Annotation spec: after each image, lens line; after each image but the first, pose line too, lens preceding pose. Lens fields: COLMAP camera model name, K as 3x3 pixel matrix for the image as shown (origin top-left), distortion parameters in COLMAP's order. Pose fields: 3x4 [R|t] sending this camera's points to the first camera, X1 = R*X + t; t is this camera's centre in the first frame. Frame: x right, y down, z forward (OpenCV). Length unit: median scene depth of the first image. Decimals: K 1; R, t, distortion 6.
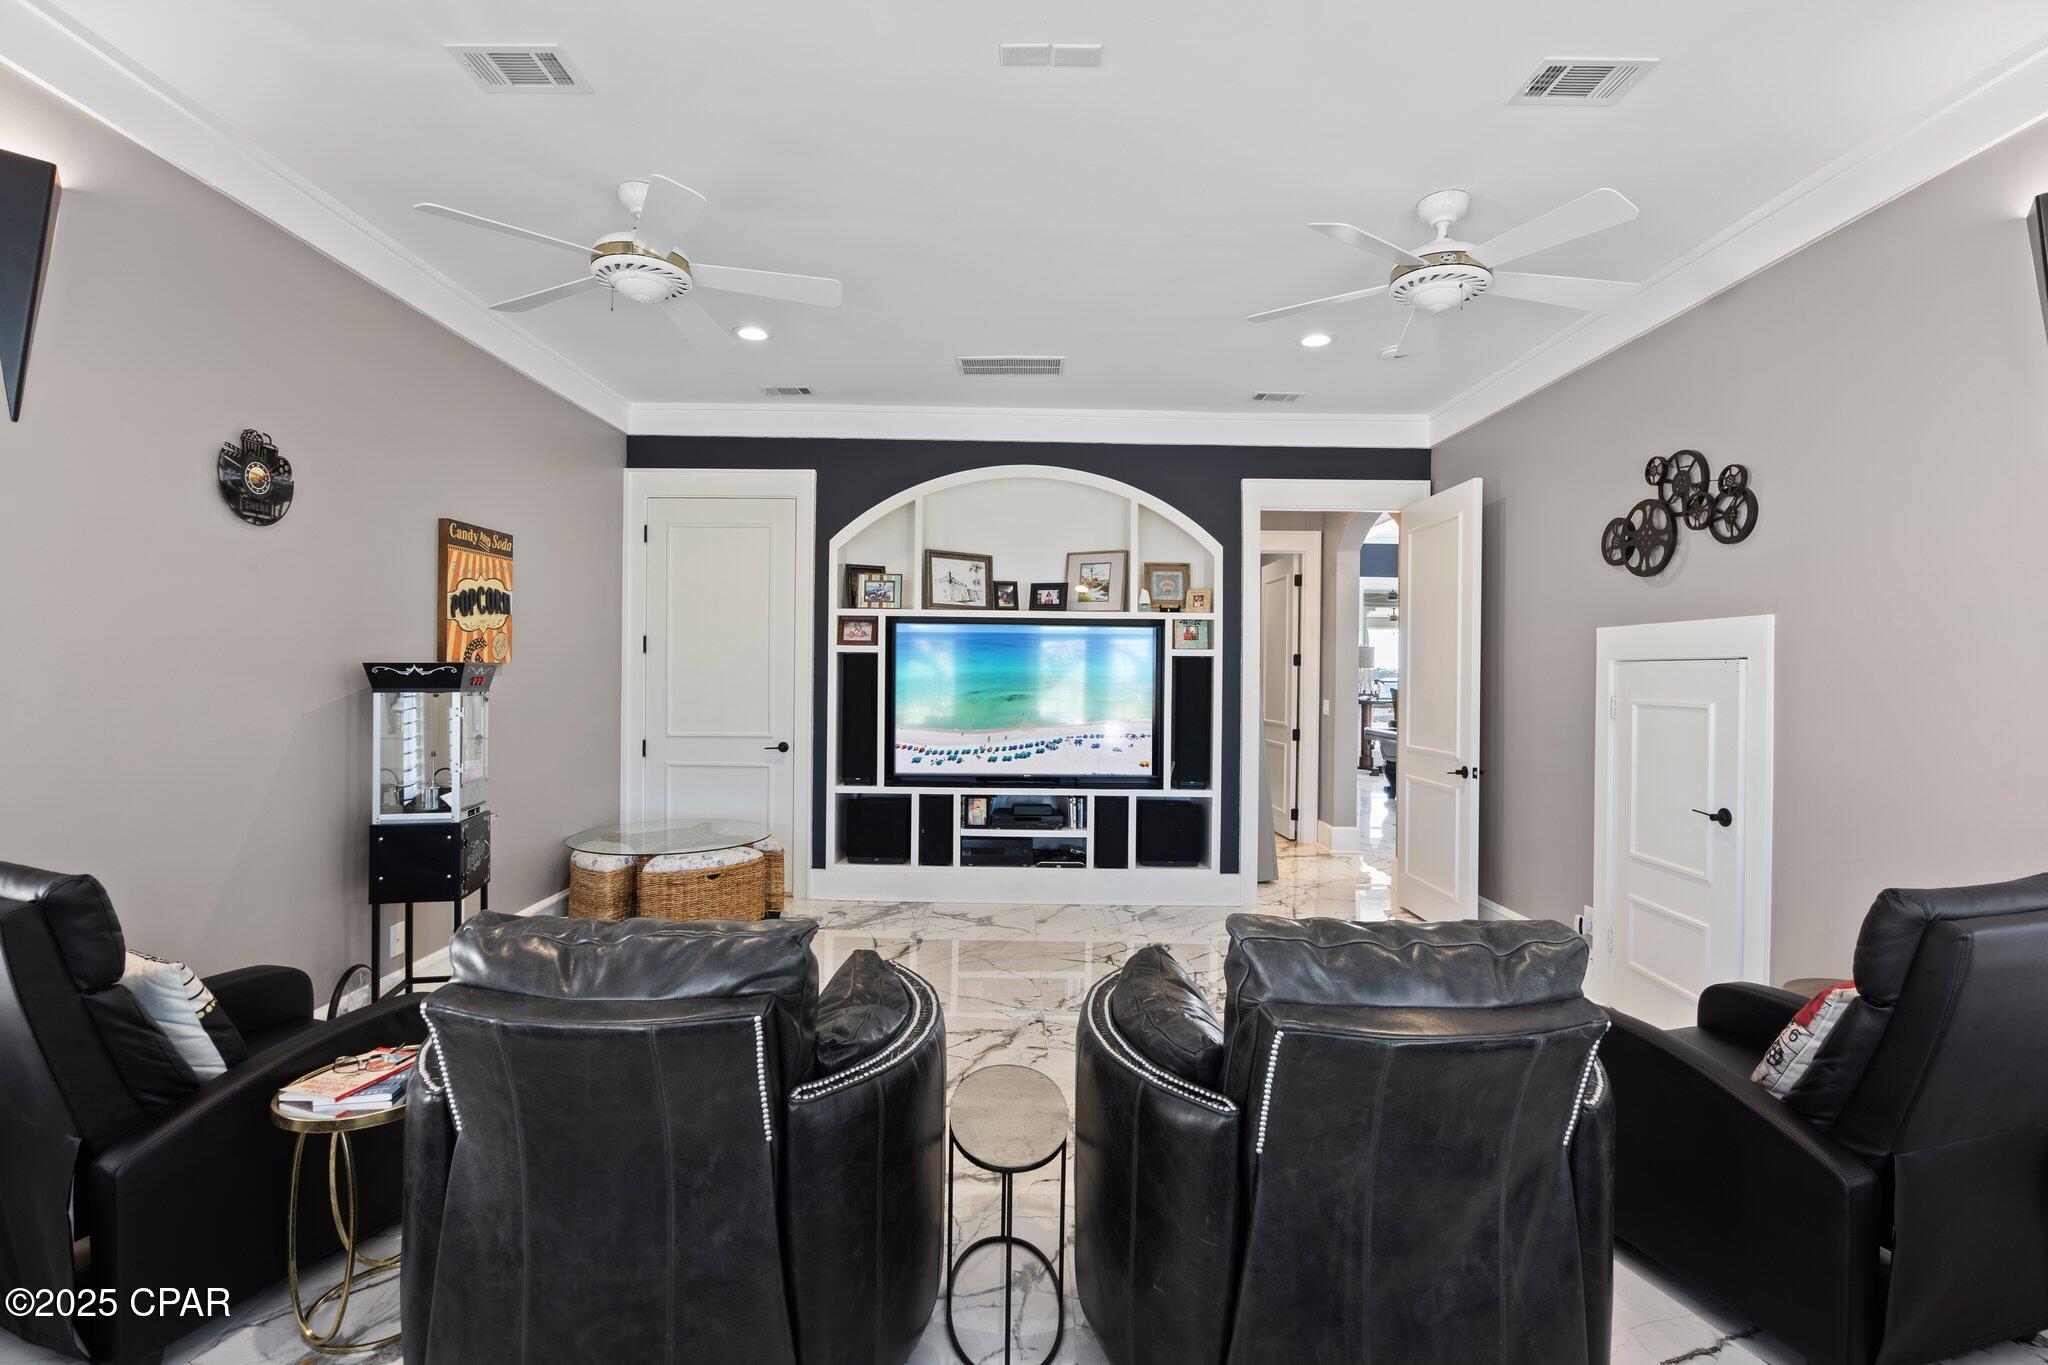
lens RADIAL K [[938.8, 0, 1019.8], [0, 938.8, 663.0], [0, 0, 1]] dist [0.000757, 0.000244]
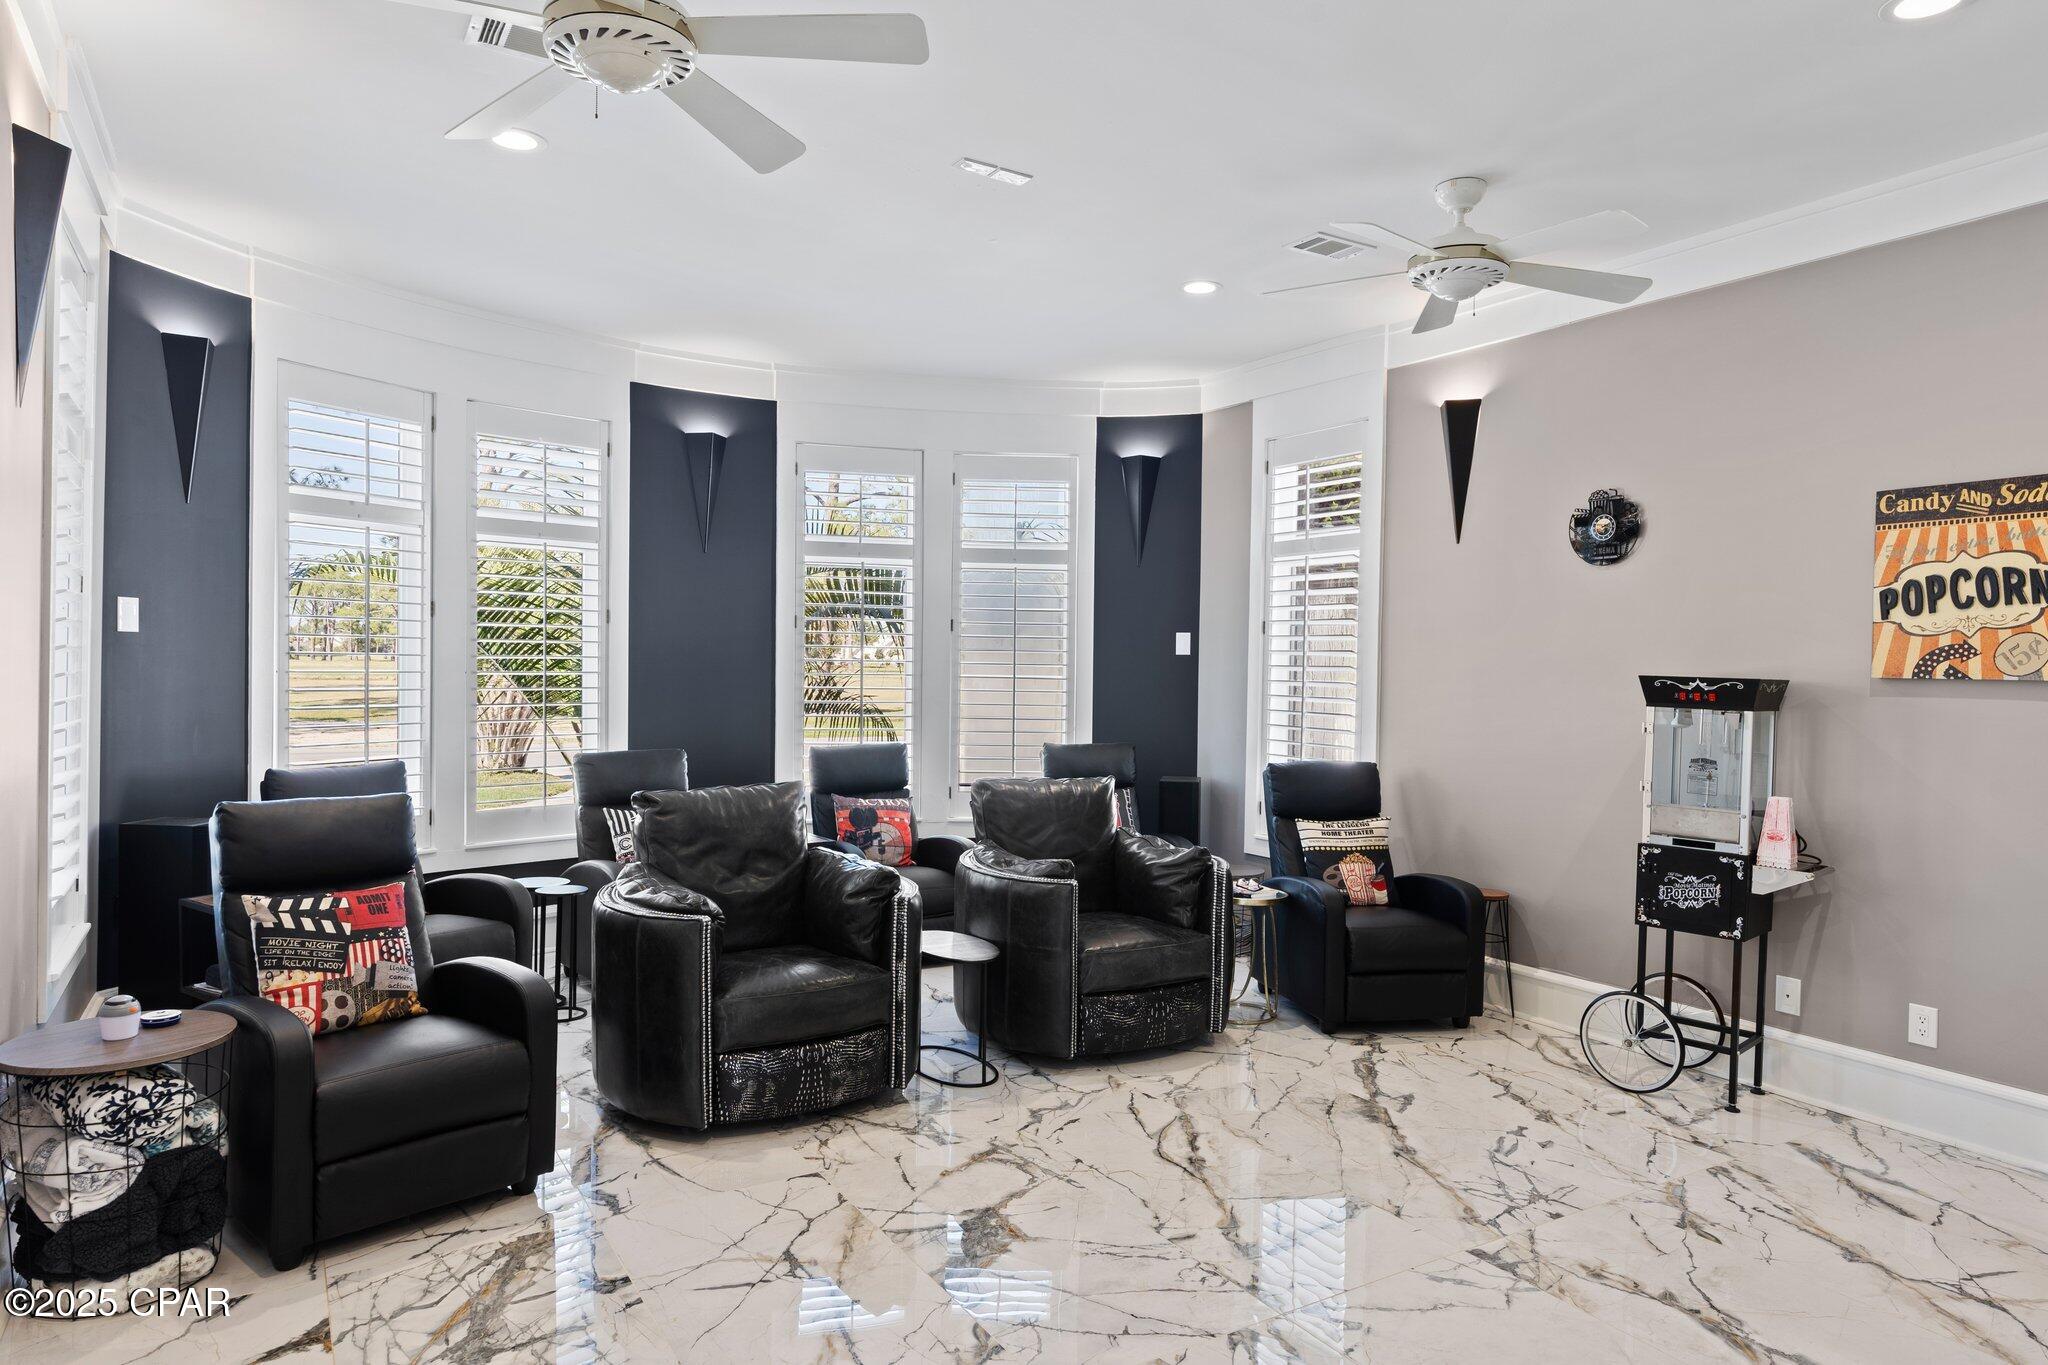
lens RADIAL K [[1197.6, 0, 1024.0], [0, 1197.6, 682.5], [0, 0, 1]] dist [0.002816, 0.000538]
pose [[-0.850501, -0.005955, -0.525940, 0.485775], [-0.011397, 0.999910, 0.007108, 0.003686], [0.525850, 0.012040, -0.850492, 1.415185]]
